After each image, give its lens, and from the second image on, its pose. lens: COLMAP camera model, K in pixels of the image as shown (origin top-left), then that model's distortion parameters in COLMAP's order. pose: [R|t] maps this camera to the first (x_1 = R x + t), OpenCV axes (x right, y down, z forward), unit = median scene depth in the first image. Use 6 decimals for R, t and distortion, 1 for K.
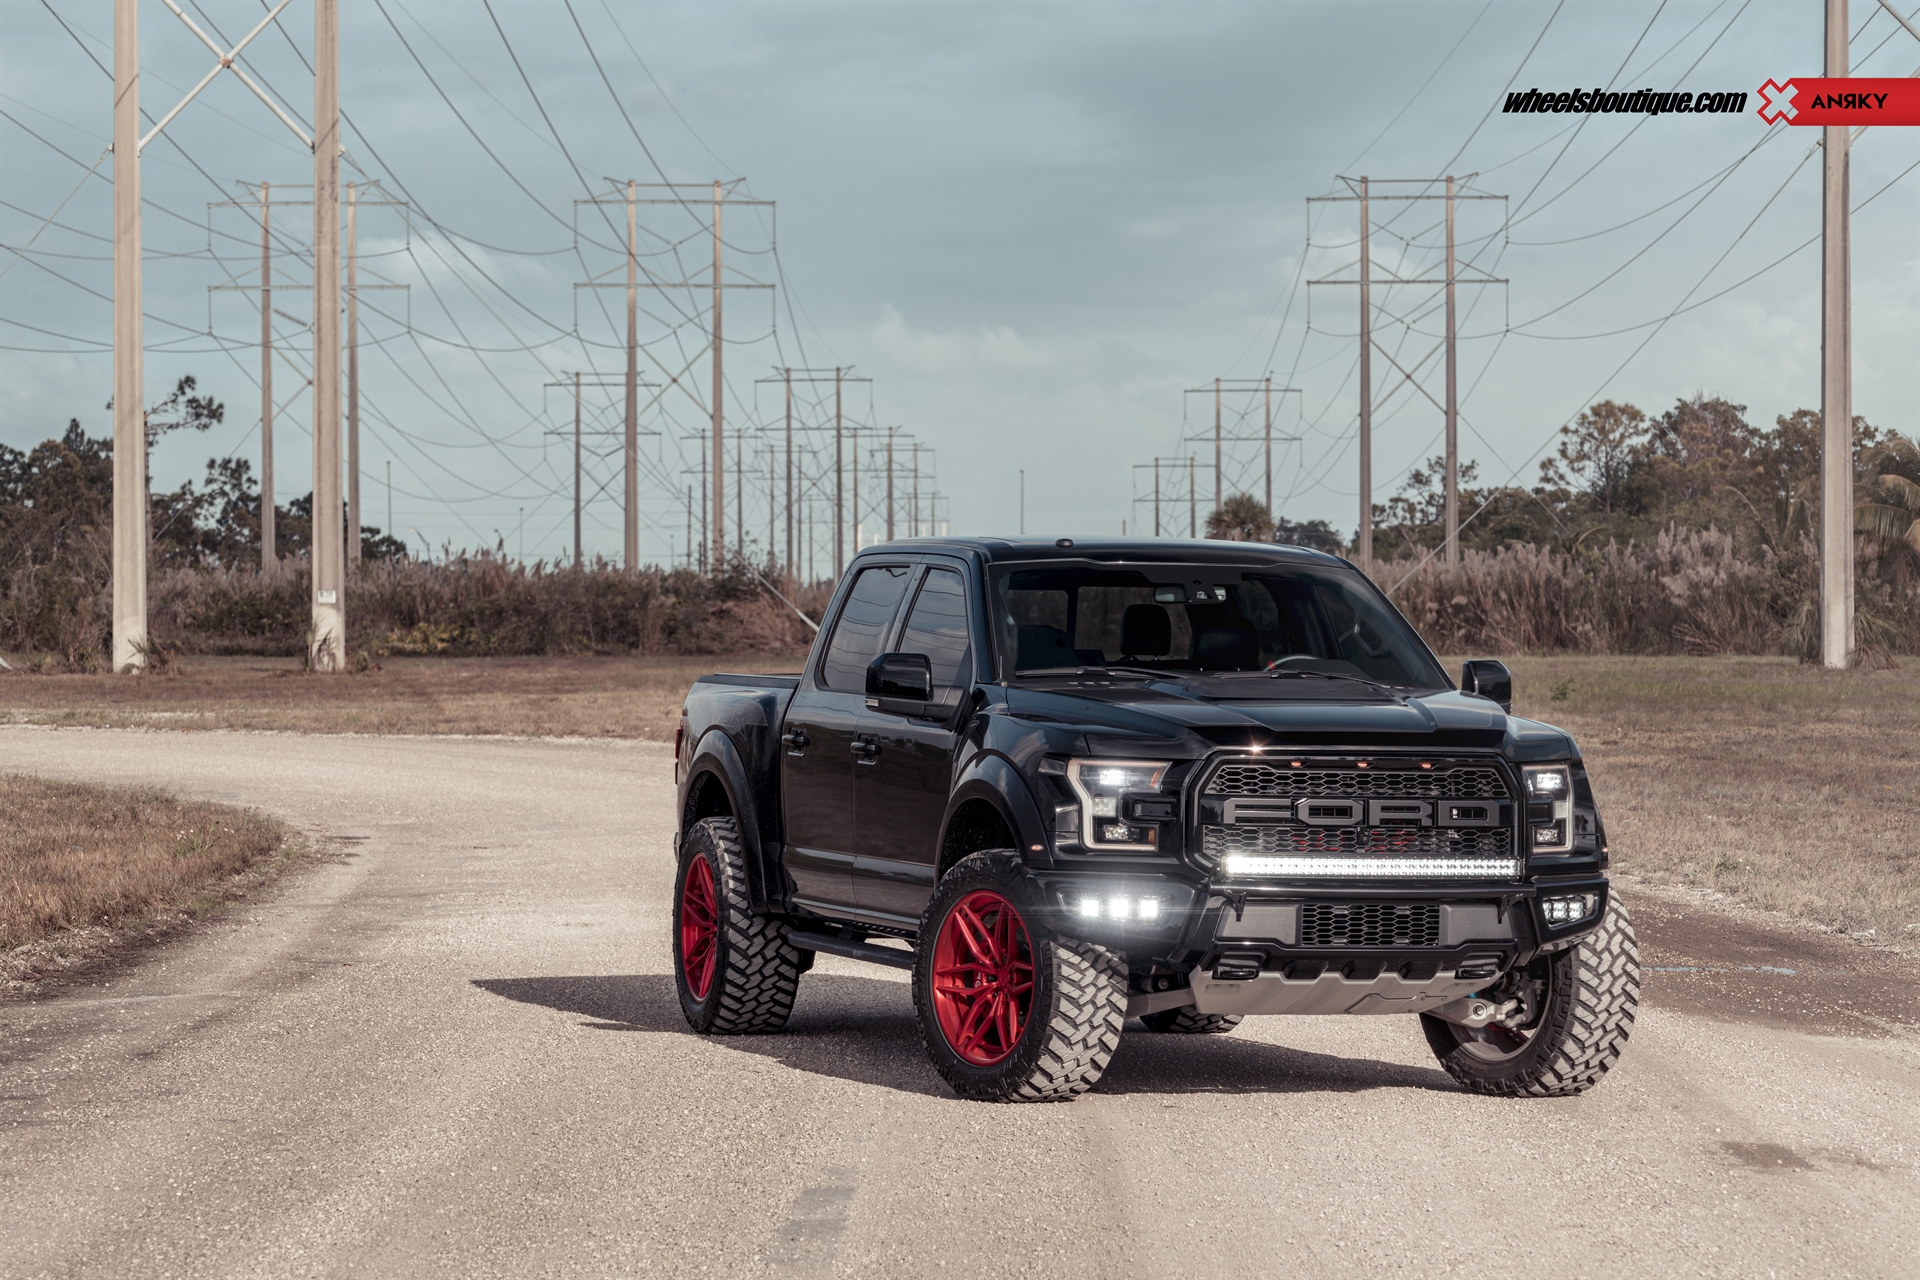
lens RADIAL K [[6235.9, 0, 958.8], [0, 6235.9, 642.5], [0, 0, 1]] dist [0.066577, 0.000000]
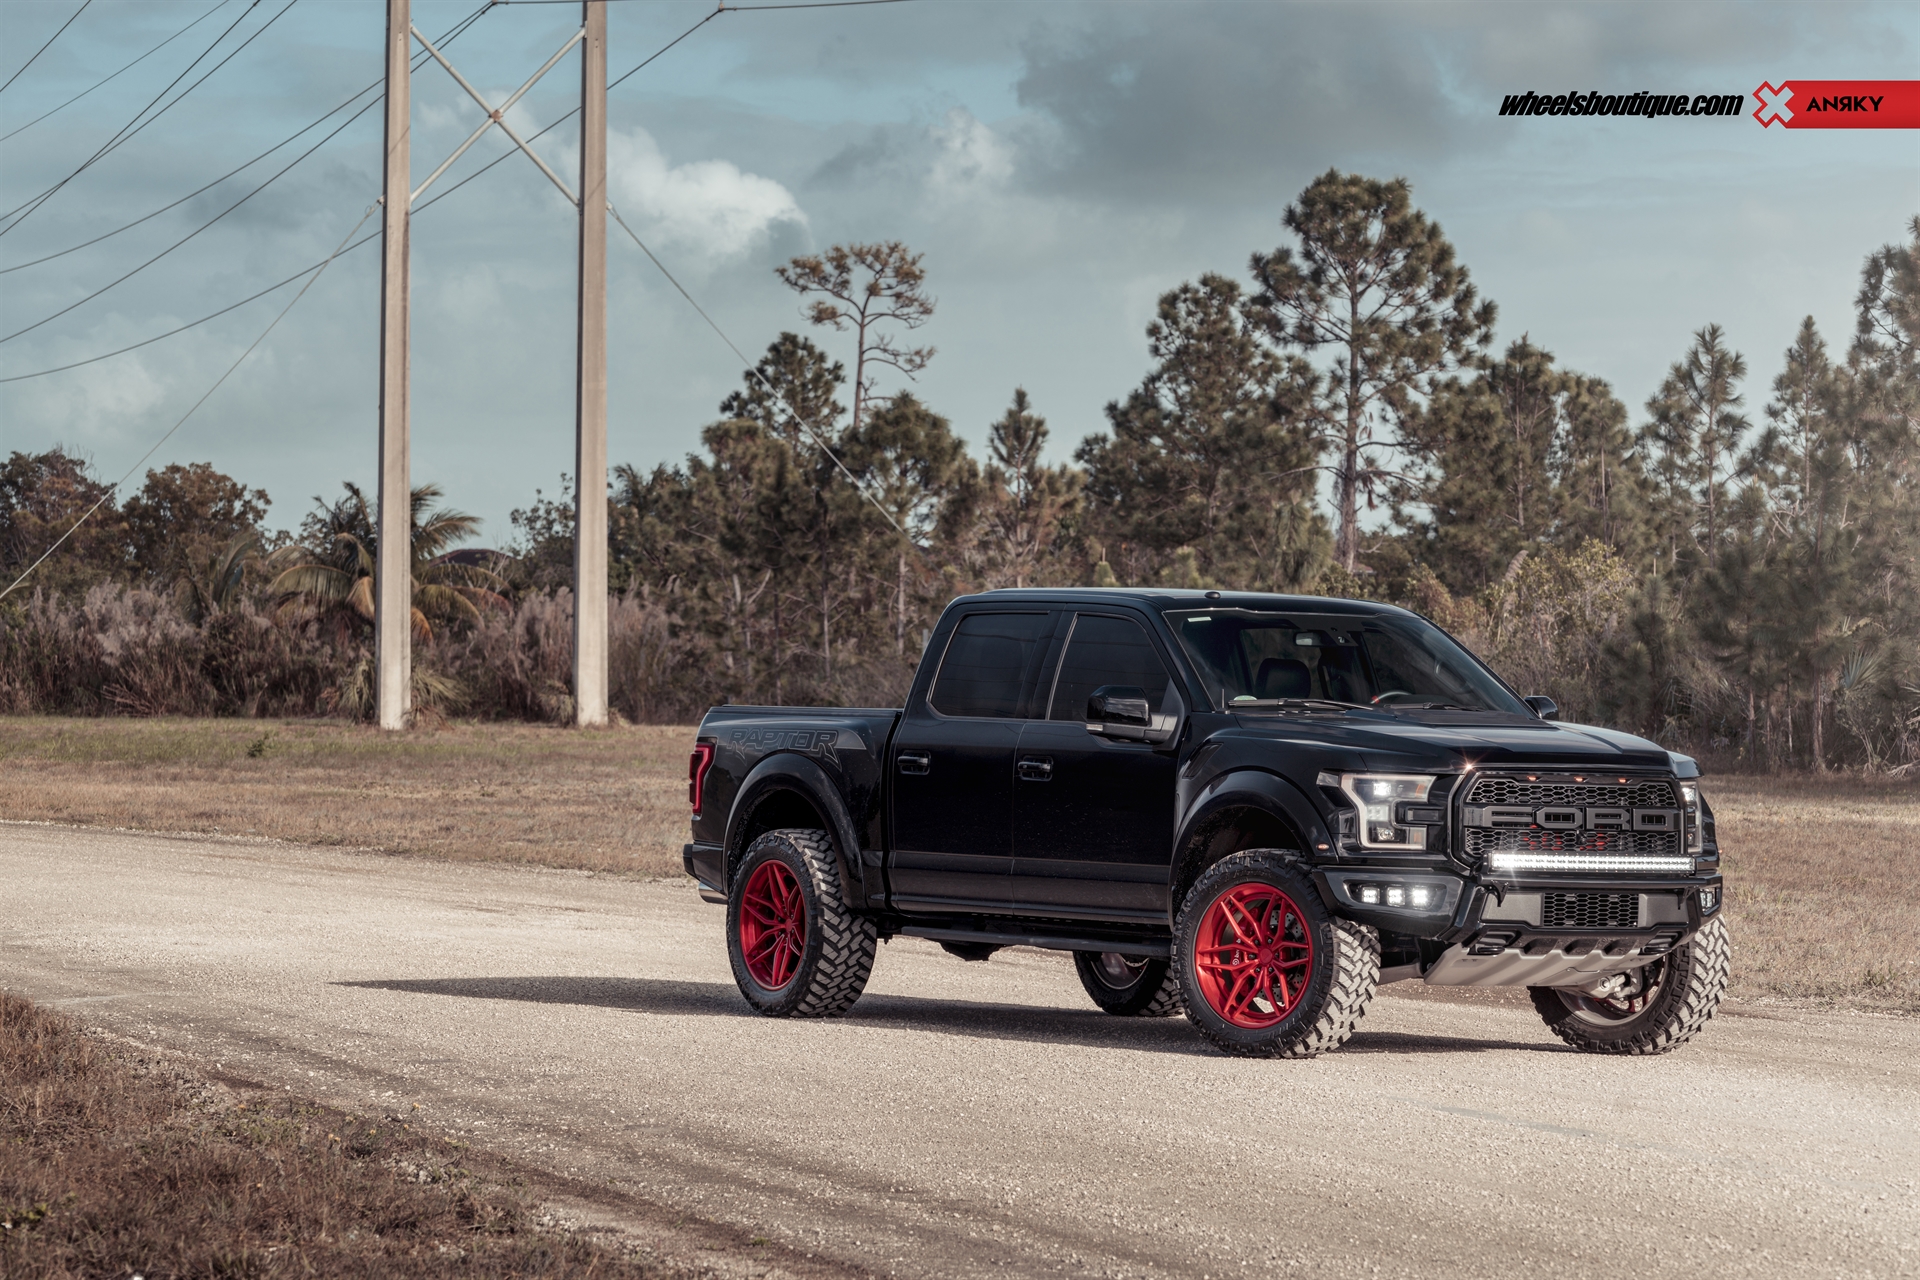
lens RADIAL K [[6541.6, 0, 958.0], [0, 6541.6, 639.4], [0, 0, 1]] dist [0.029024, 0.000000]
pose [[0.962330, 0.011264, 0.271649, -0.342442], [-0.008447, 0.999898, -0.011540, 0.006772], [-0.271751, 0.008811, 0.962327, -0.173410]]
